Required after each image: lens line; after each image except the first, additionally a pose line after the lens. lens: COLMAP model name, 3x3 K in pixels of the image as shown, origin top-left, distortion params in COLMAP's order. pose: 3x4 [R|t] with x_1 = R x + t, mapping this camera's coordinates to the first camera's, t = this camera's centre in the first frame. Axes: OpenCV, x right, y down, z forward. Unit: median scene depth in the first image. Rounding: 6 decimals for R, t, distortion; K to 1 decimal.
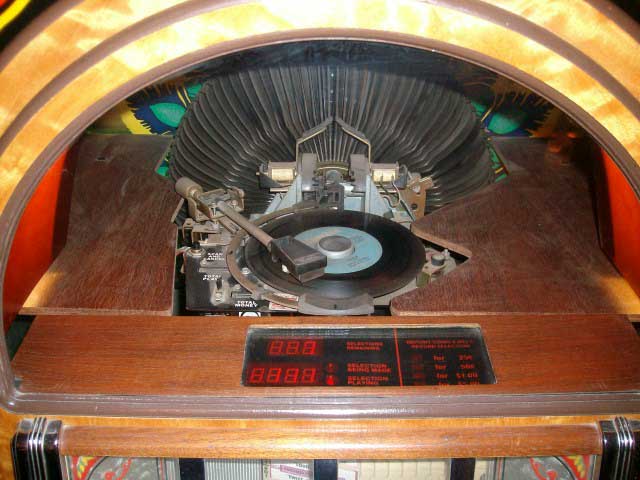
lens RADIAL K [[659.1, 0, 320.0], [0, 659.1, 240.0], [0, 0, 1]] dist [-0.129306, 0.020508]
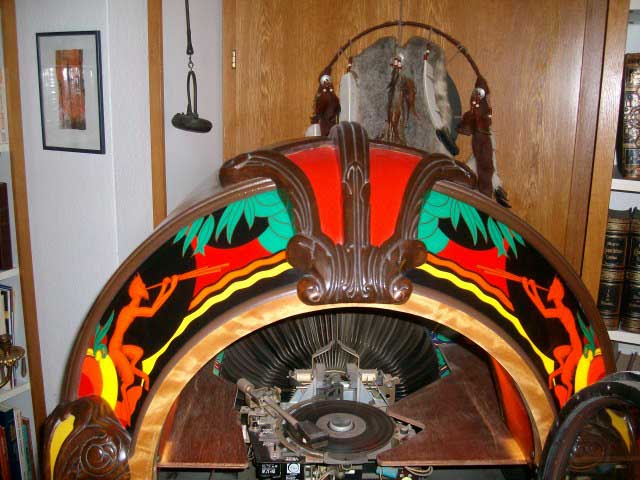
lens RADIAL K [[659.1, 0, 320.0], [0, 659.1, 240.0], [0, 0, 1]] dist [-0.129306, 0.020508]
pose [[0.998772, -0.001598, 0.049526, -0.096882], [0.014636, 0.964399, -0.264044, -0.002829], [-0.047341, 0.264445, 0.963238, -0.600269]]
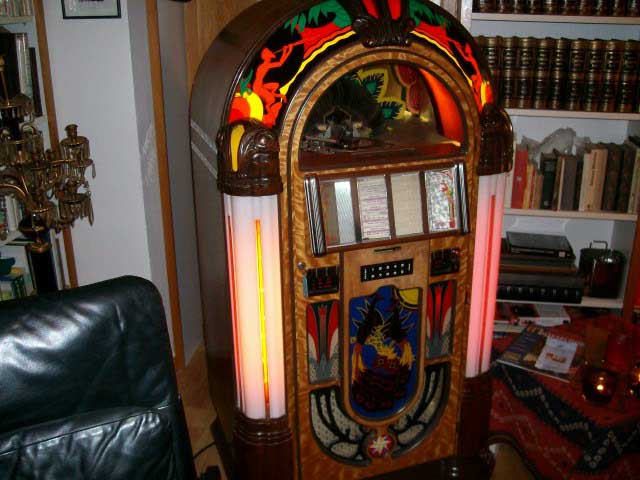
lens RADIAL K [[659.1, 0, 320.0], [0, 659.1, 240.0], [0, 0, 1]] dist [-0.129306, 0.020508]
pose [[0.941768, -0.127146, 0.311299, -0.957332], [0.171667, 0.977824, -0.119962, 0.664826], [-0.289143, 0.166416, 0.942710, -1.430558]]
